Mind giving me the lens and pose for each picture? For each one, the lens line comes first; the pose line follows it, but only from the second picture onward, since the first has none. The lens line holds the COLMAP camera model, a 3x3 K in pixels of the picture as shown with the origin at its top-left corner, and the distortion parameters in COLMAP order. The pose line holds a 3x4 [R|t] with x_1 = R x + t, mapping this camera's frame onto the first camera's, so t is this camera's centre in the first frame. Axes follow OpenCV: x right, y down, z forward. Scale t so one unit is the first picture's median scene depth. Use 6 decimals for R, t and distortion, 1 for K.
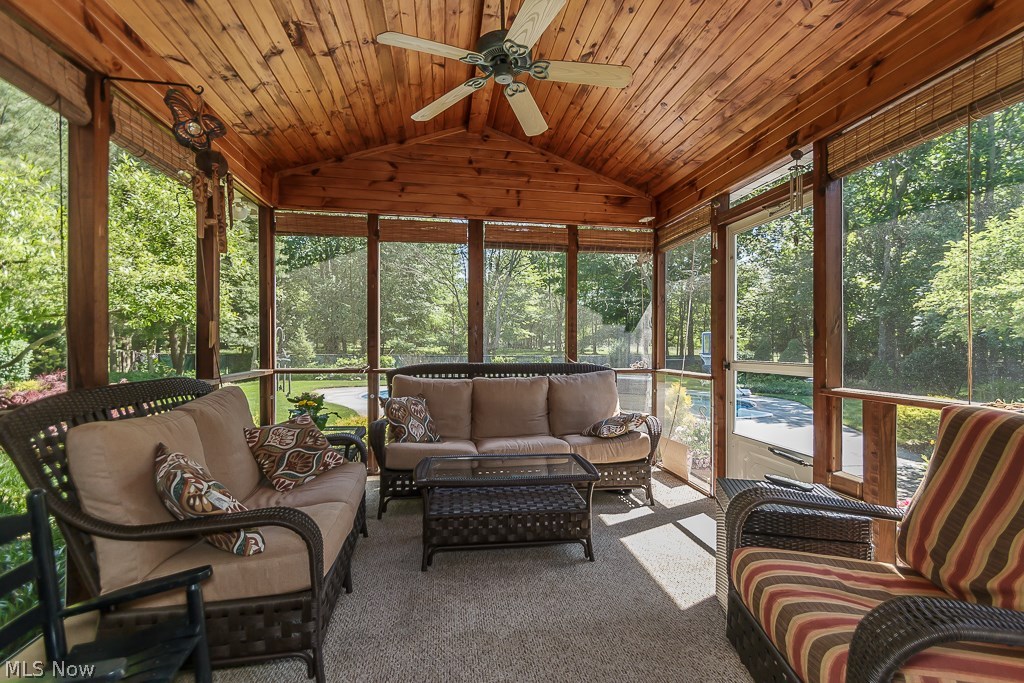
lens RADIAL K [[466.4, 0, 512.0], [0, 466.4, 341.5], [0, 0, 1]] dist [0.001012, 0.000175]
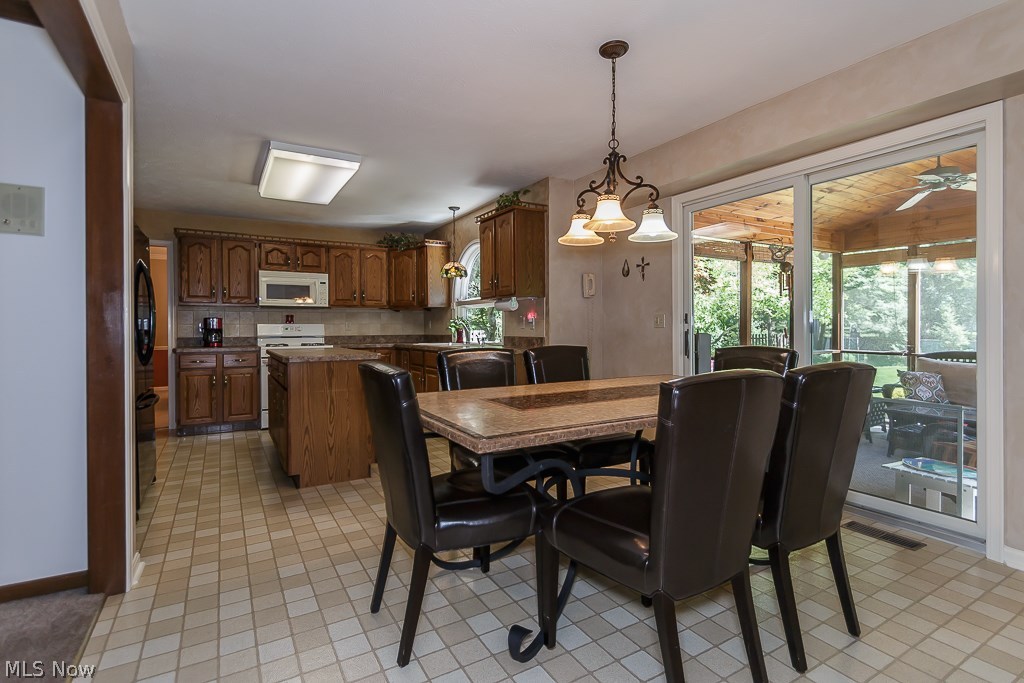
lens RADIAL K [[487.6, 0, 499.8], [0, 487.6, 330.9], [0, 0, 1]] dist [-0.000754, -0.000010]
pose [[0.338954, 0.002946, -0.940798, 0.714764], [0.008112, 0.999949, 0.006054, -0.031063], [0.940768, -0.009684, 0.338913, -0.734762]]
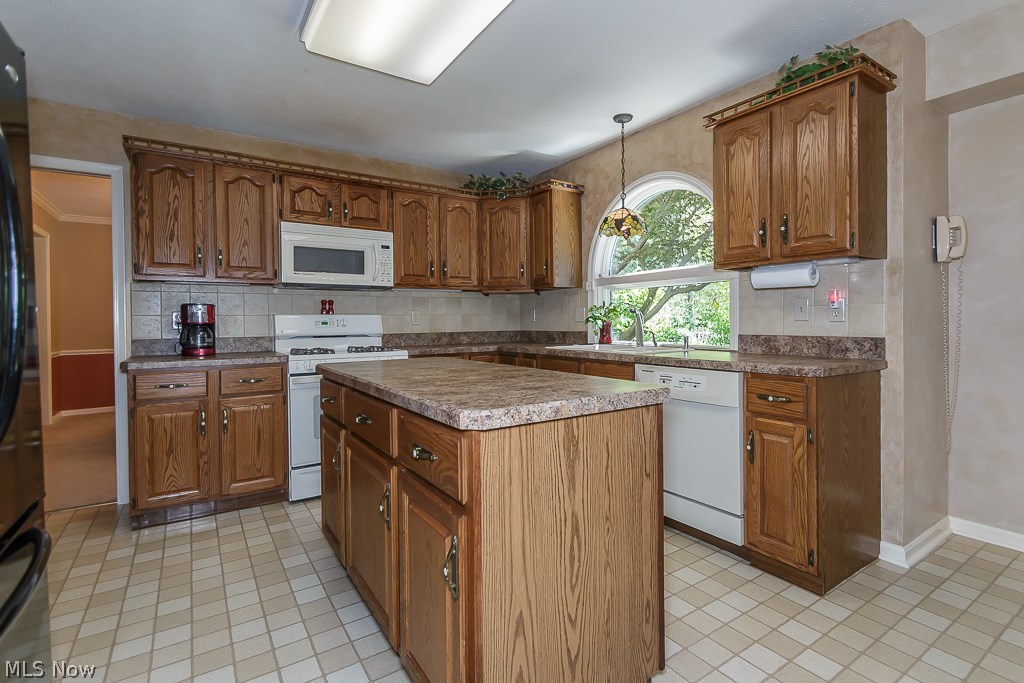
lens RADIAL K [[481.7, 0, 513.7], [0, 481.7, 325.7], [0, 0, 1]] dist [-0.003804, -0.000883]
pose [[0.406189, 0.005357, -0.913774, -0.001353], [0.011896, 0.999867, 0.011150, -0.034340], [0.913712, -0.015399, 0.406071, -0.893199]]
